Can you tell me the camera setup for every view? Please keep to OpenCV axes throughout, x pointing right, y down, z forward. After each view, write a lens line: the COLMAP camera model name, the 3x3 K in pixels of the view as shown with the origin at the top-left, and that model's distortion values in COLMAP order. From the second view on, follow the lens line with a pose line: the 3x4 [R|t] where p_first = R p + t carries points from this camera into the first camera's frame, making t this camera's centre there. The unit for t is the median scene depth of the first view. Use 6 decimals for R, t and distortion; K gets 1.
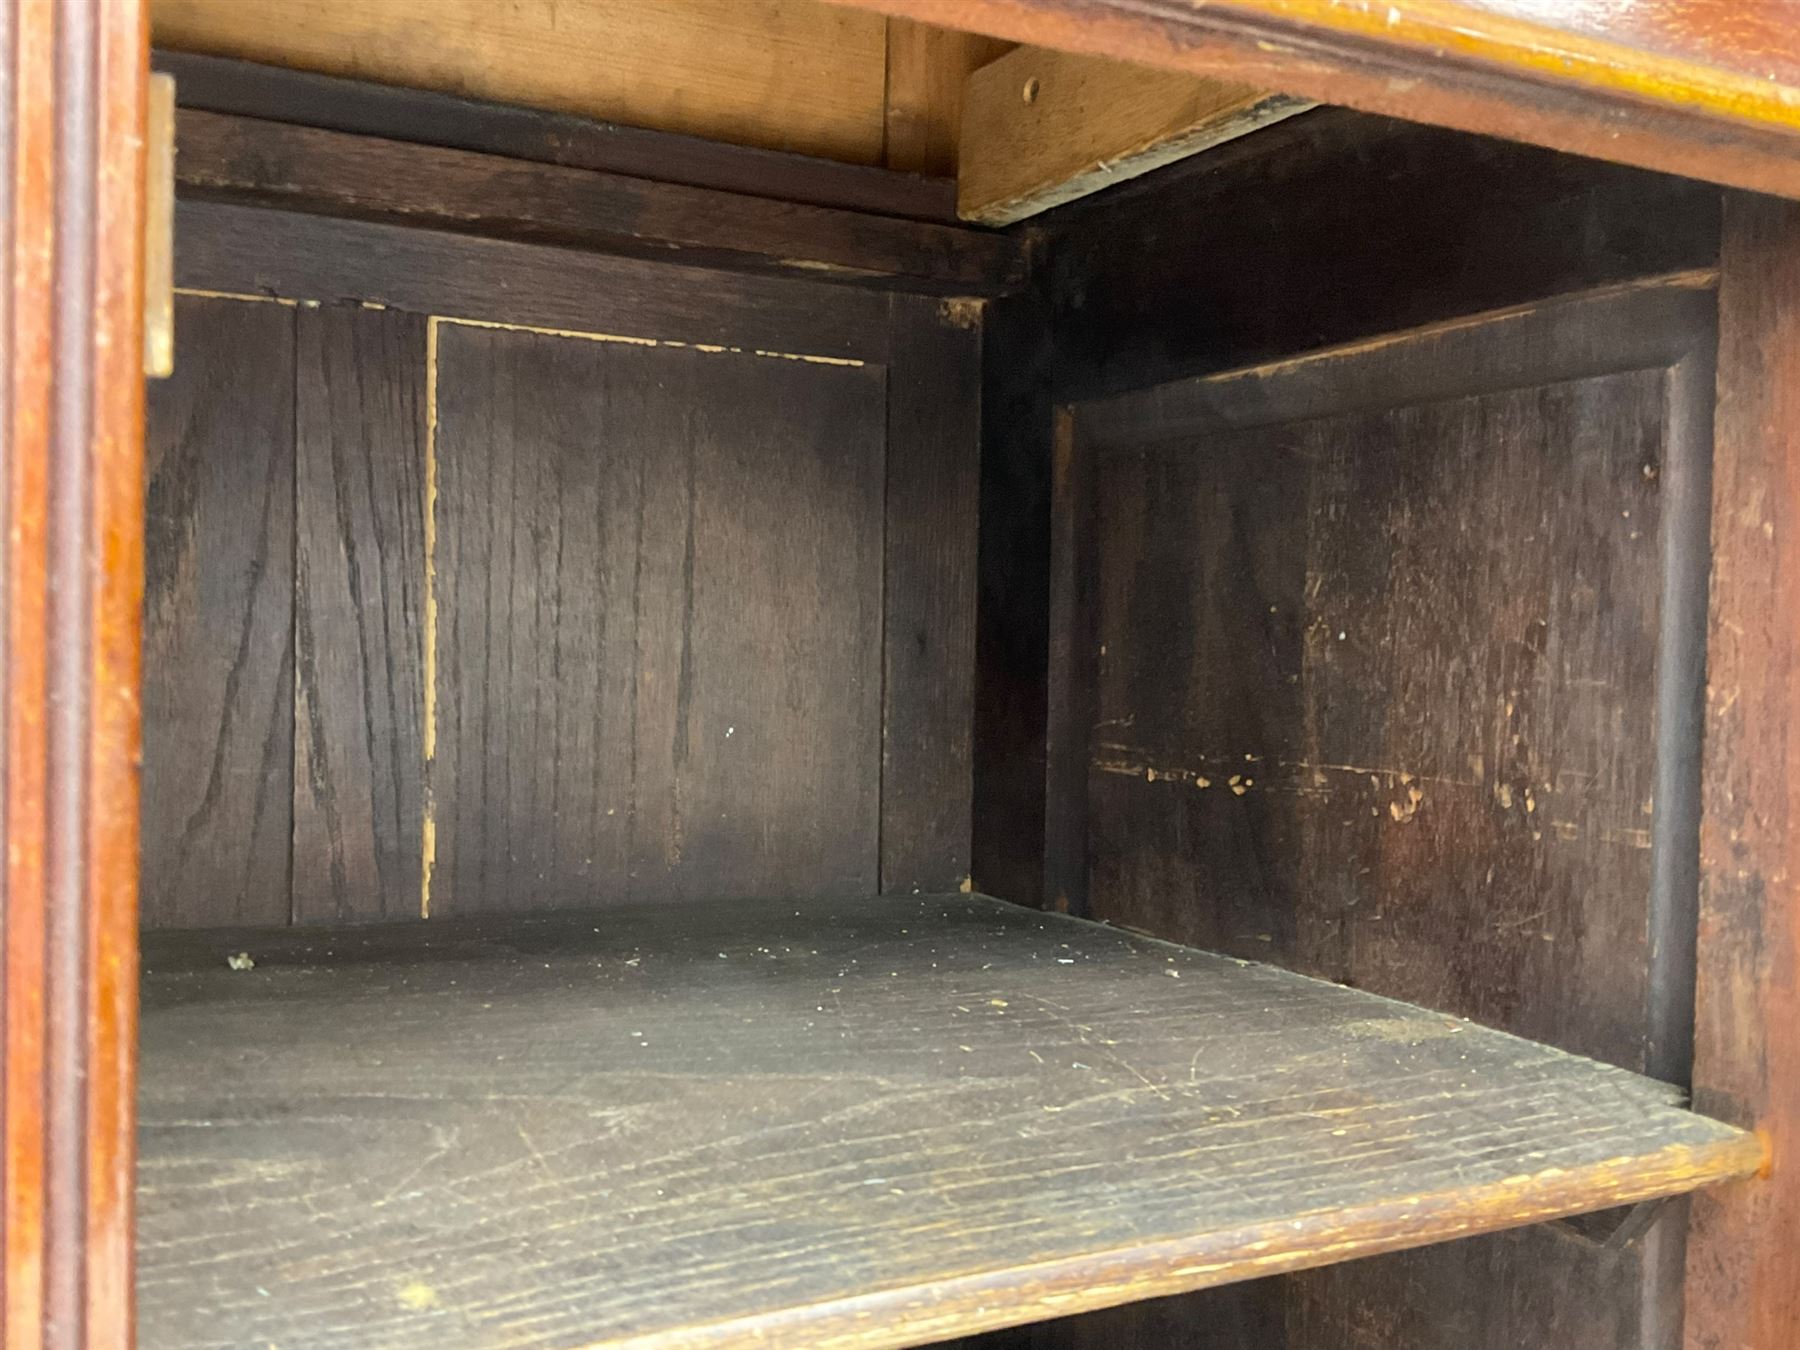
lens RADIAL K [[1797.9, 0, 920.3], [0, 1797.9, 656.2], [0, 0, 1]] dist [0.036771, 0.000000]
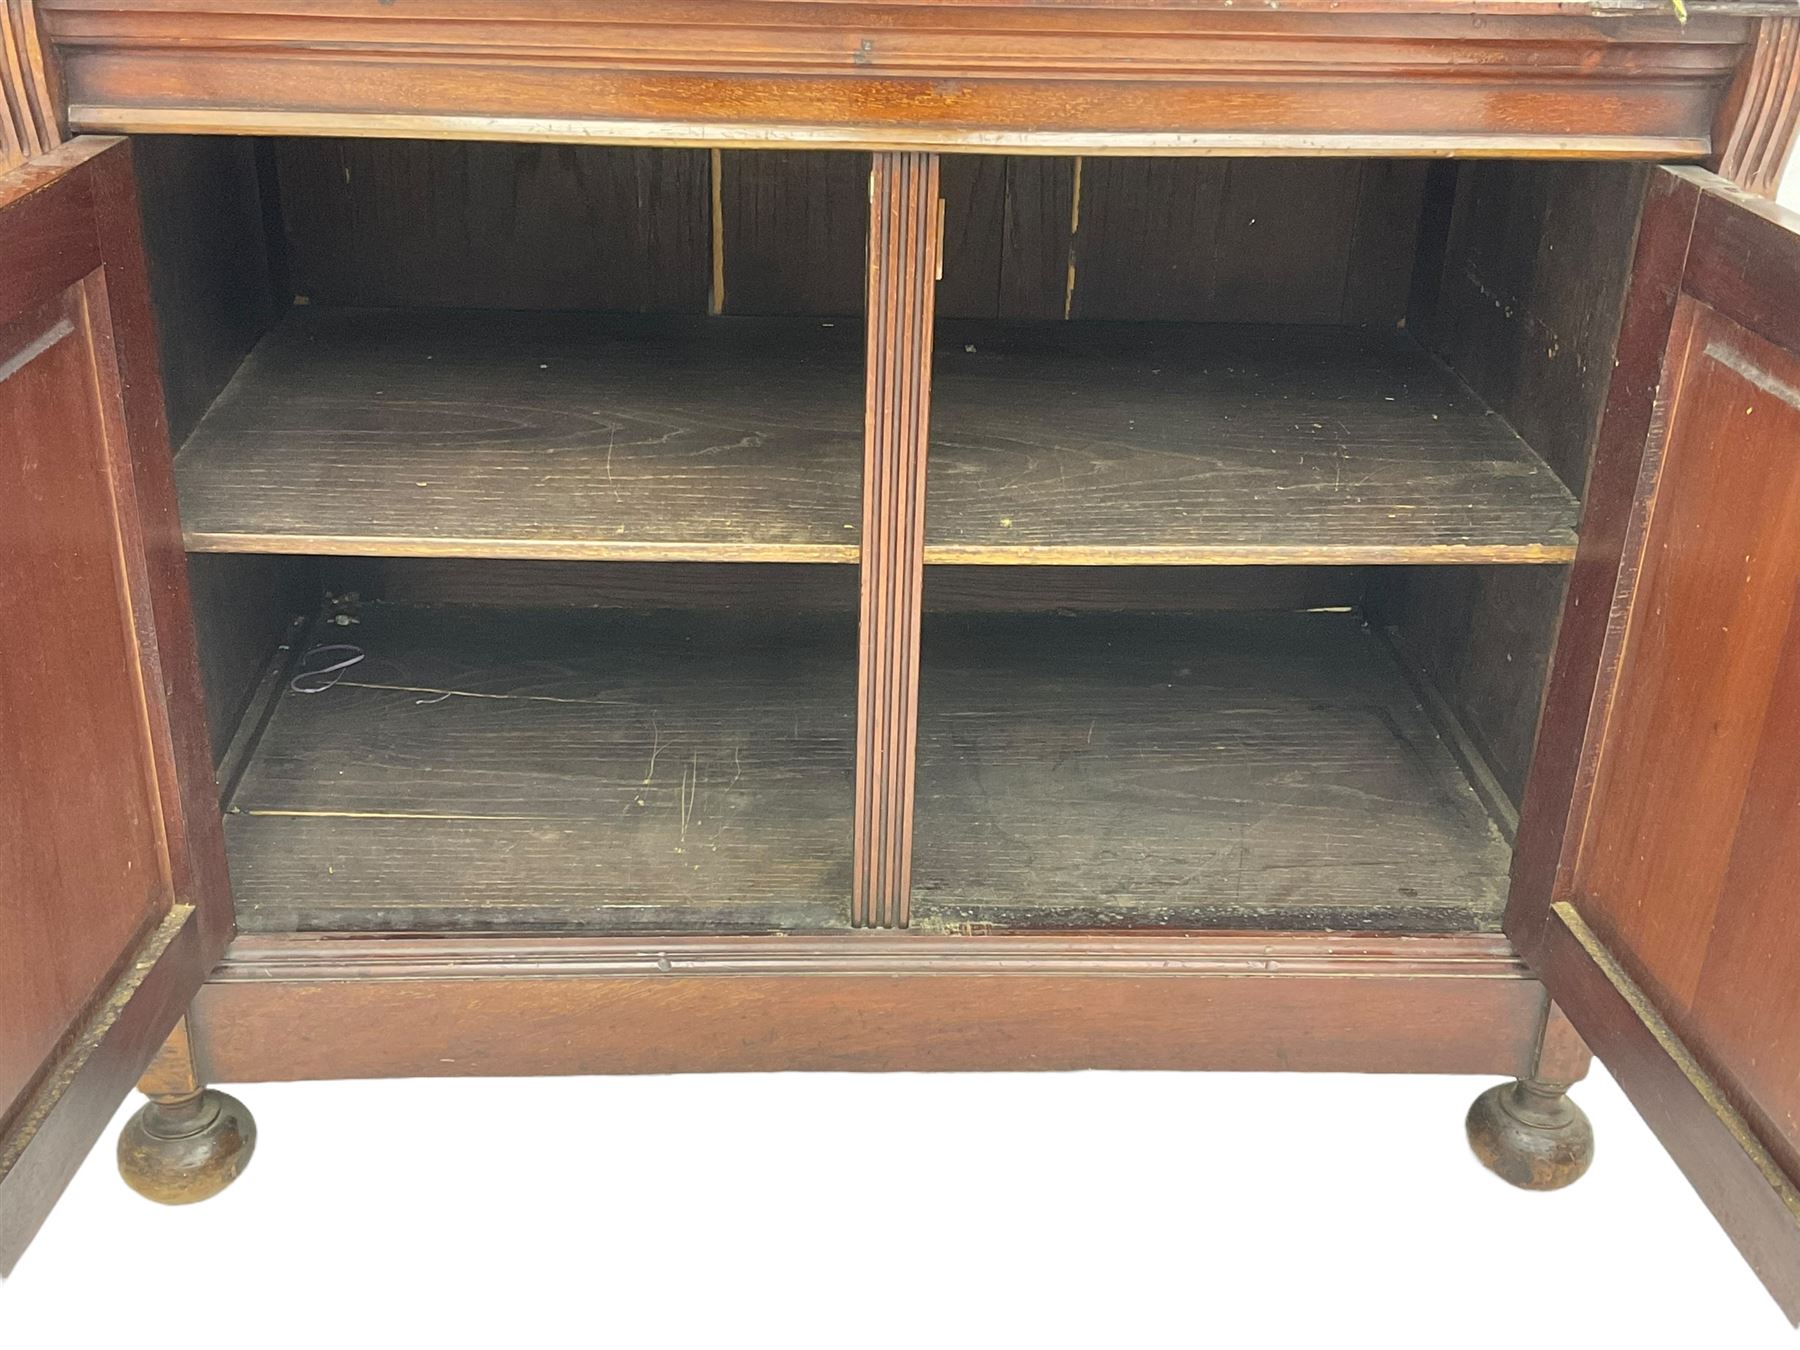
lens RADIAL K [[2098.5, 0, 868.7], [0, 2098.5, 682.7], [0, 0, 1]] dist [0.075685, 0.000000]
pose [[0.907741, 0.189689, -0.374199, 0.722725], [-0.017757, 0.908517, 0.417470, -0.714417], [0.419156, -0.372310, 0.828066, -1.739892]]
